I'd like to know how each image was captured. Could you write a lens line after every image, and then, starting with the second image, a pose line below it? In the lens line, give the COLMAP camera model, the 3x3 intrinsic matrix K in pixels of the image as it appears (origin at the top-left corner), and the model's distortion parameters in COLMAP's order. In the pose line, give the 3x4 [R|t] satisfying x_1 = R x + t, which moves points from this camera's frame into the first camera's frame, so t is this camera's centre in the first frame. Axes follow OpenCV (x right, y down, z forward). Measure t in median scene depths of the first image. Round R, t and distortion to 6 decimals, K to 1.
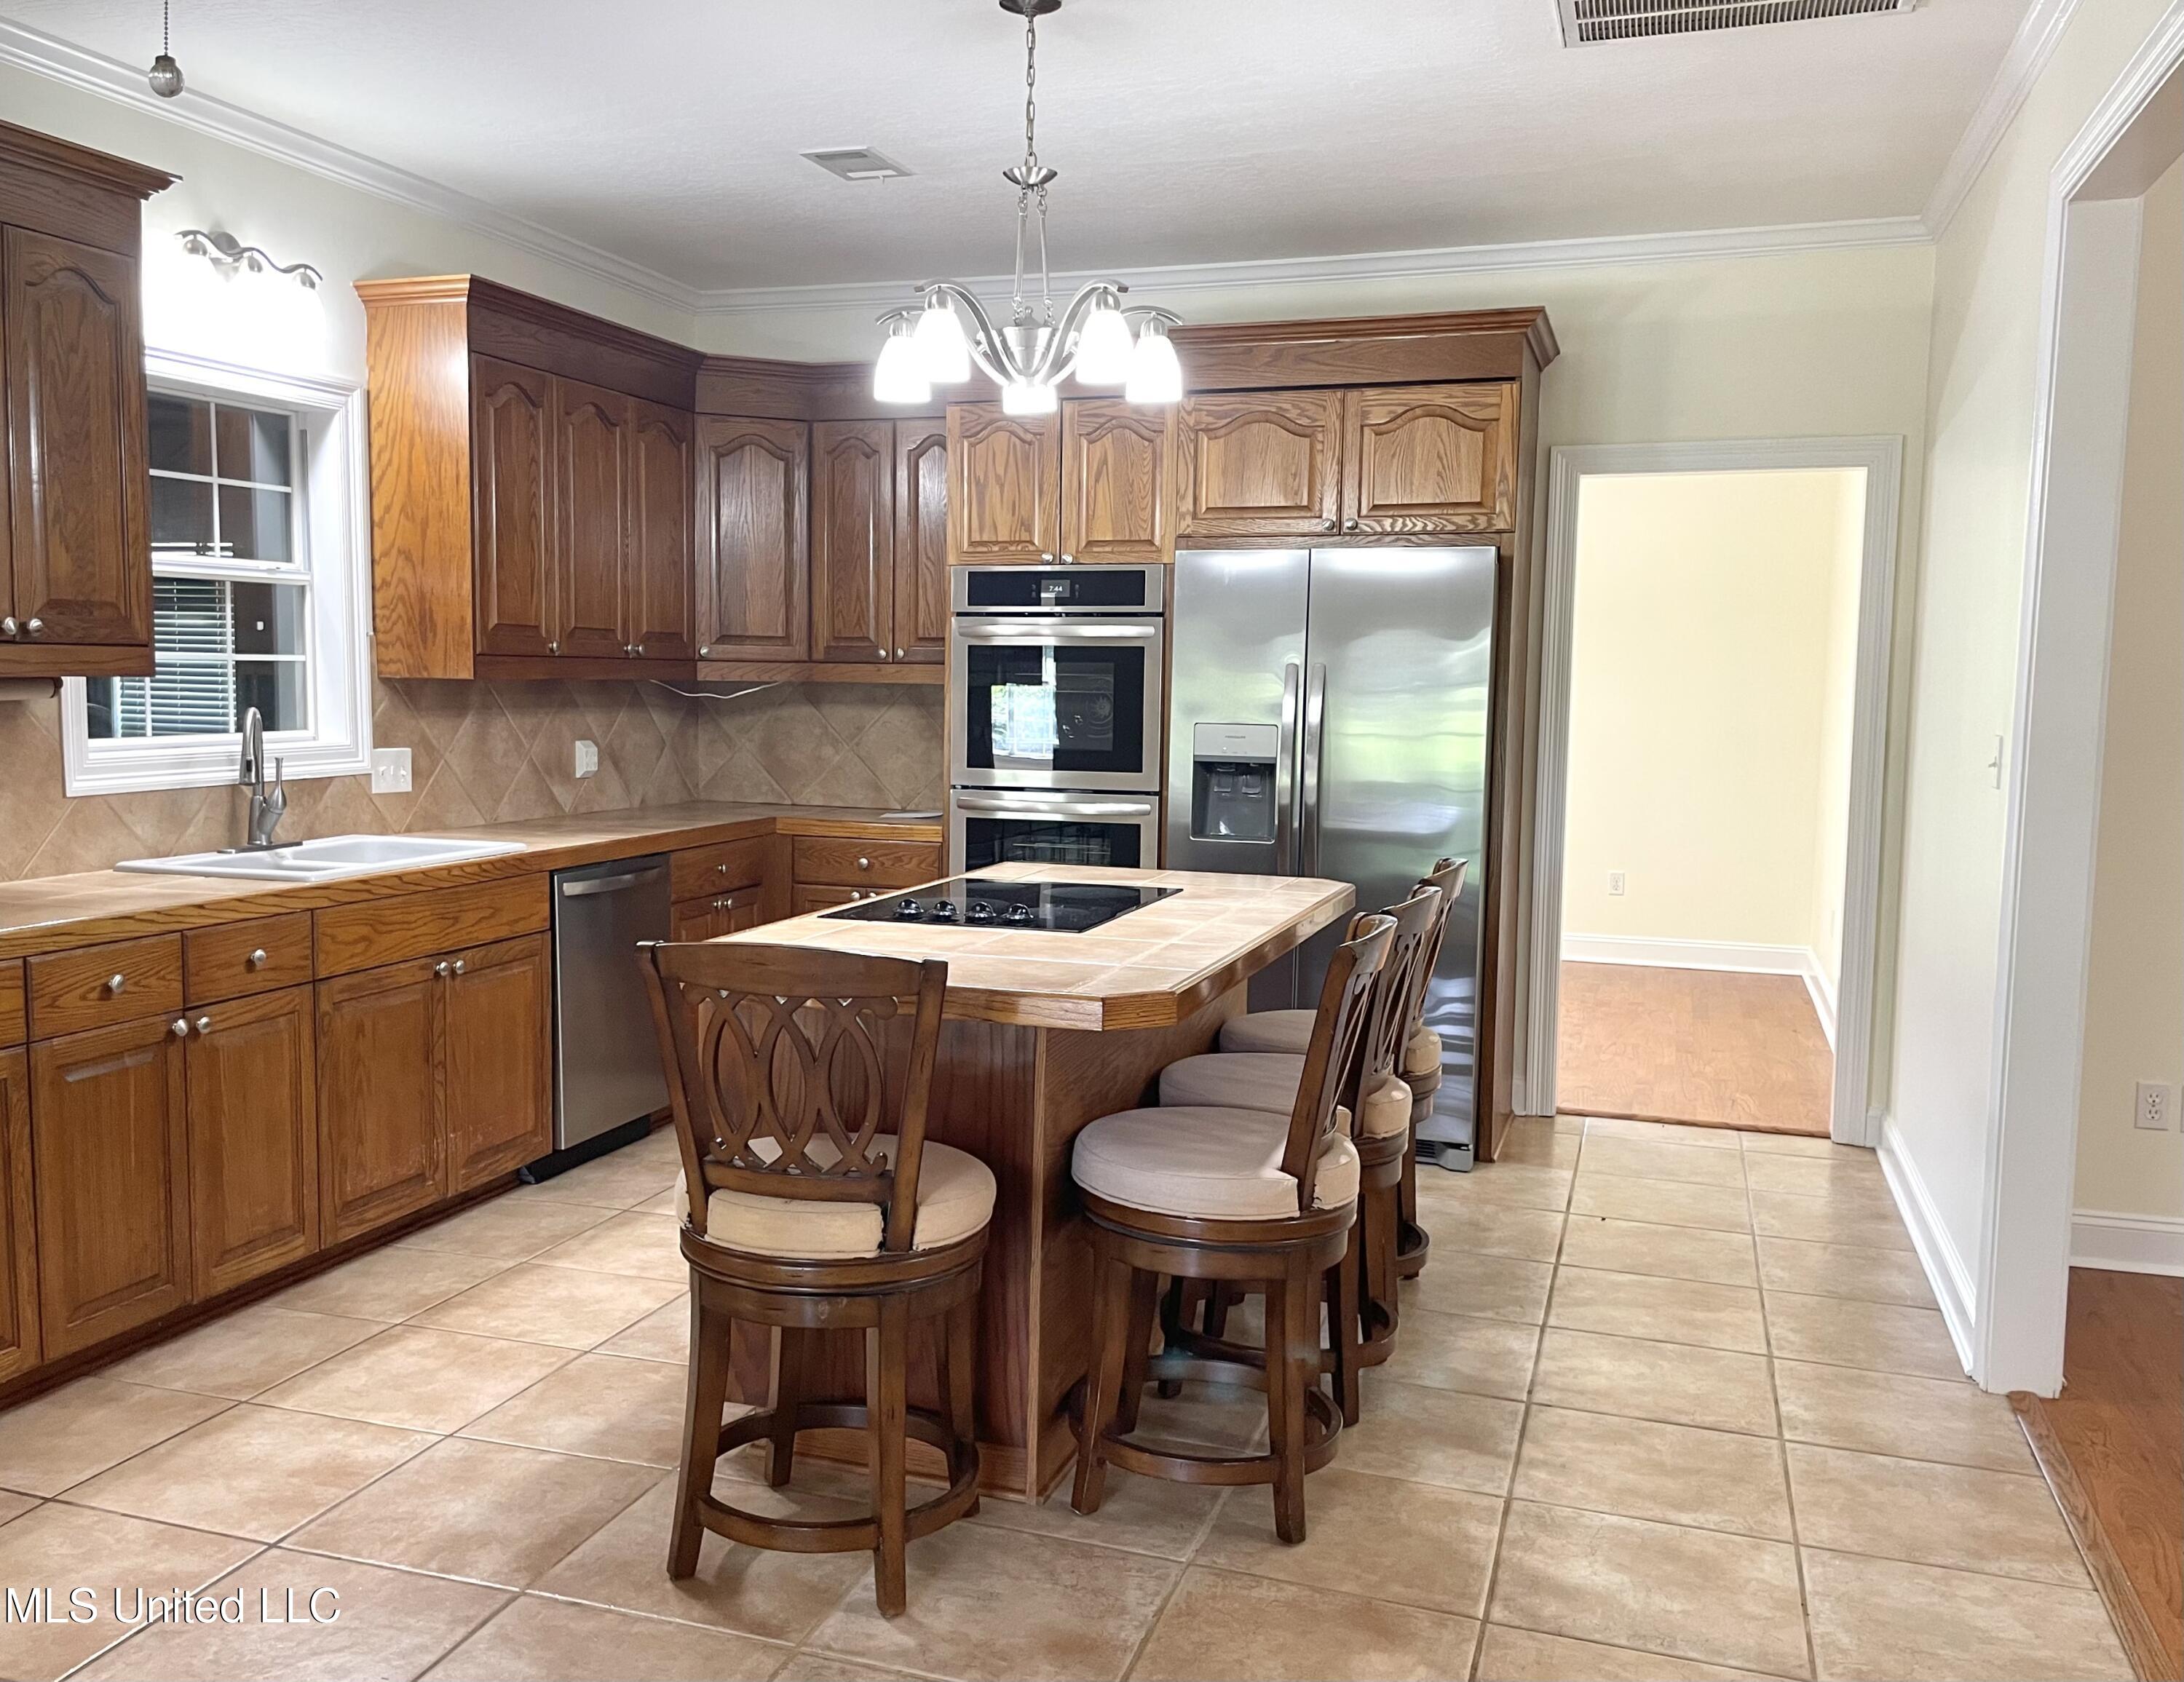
lens RADIAL K [[1743.8, 0, 1088.5], [0, 1743.8, 838.8], [0, 0, 1]] dist [0.013313, 0.008689]
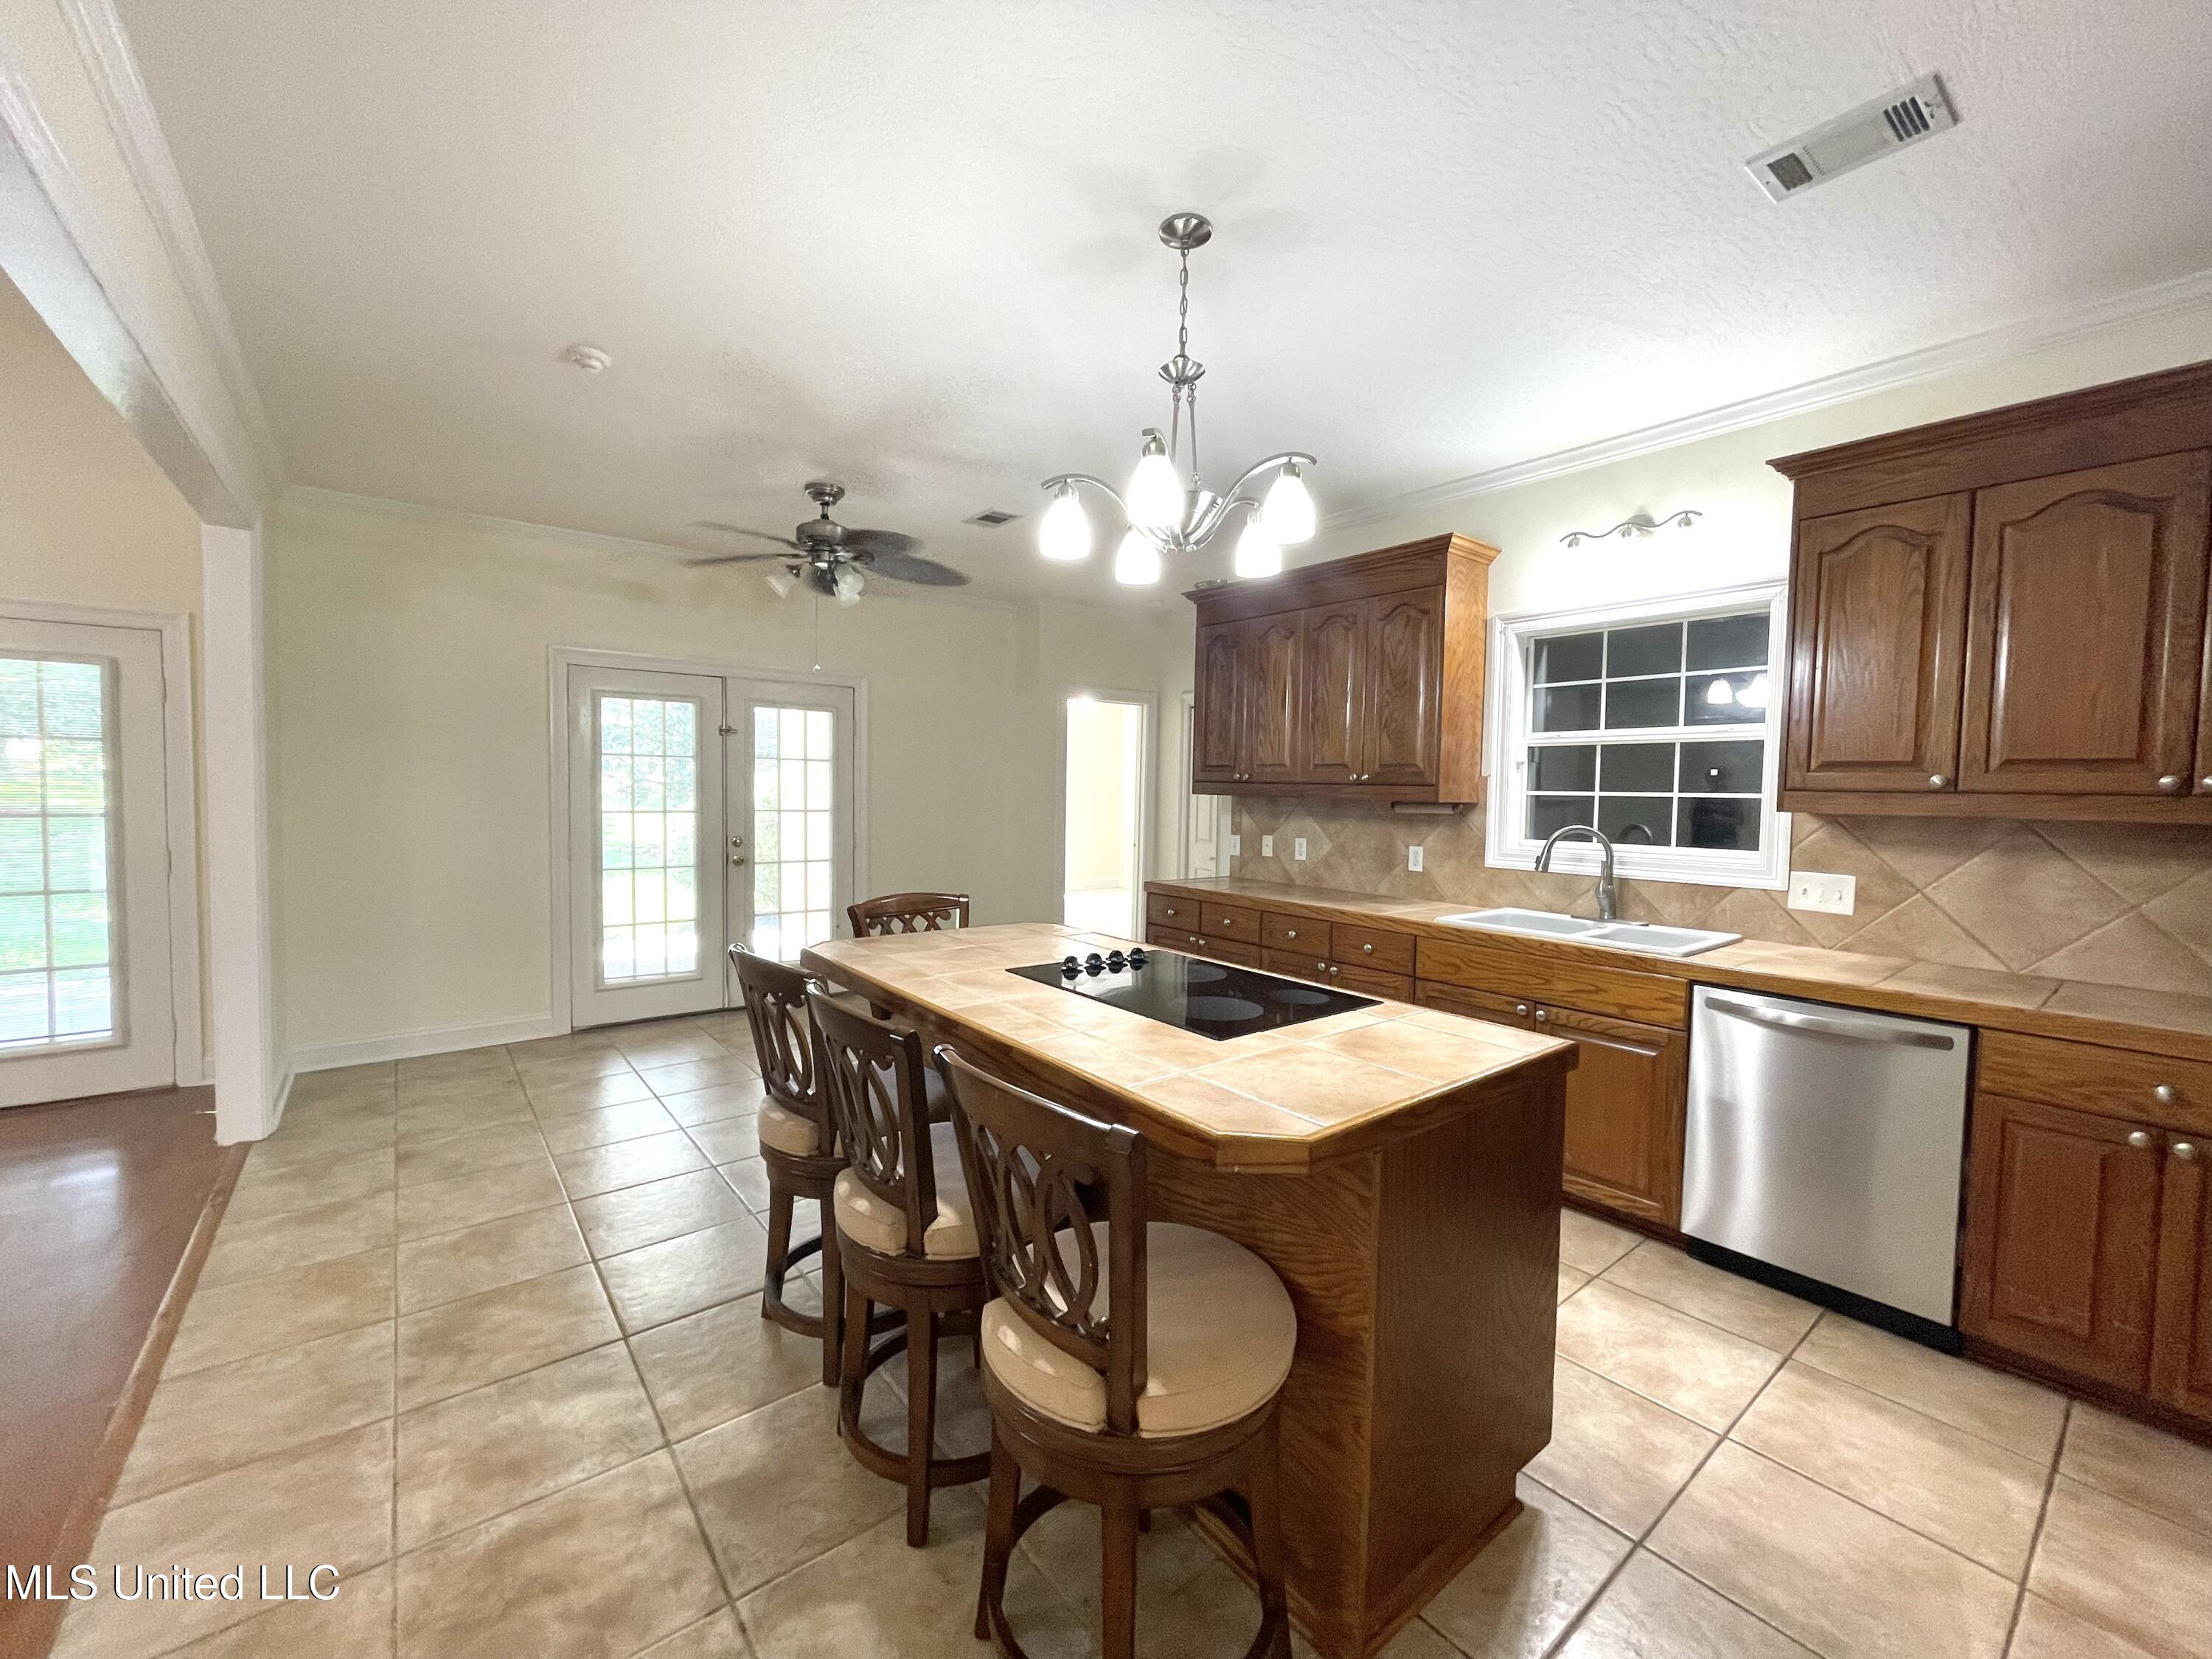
lens RADIAL K [[883.4, 0, 1090.6], [0, 883.4, 826.3], [0, 0, 1]] dist [-0.003656, -0.000277]
pose [[-0.550023, 0.012087, -0.835062, 0.412264], [-0.105761, 0.990837, 0.084003, -0.094555], [0.828426, 0.134520, -0.543705, 1.067010]]
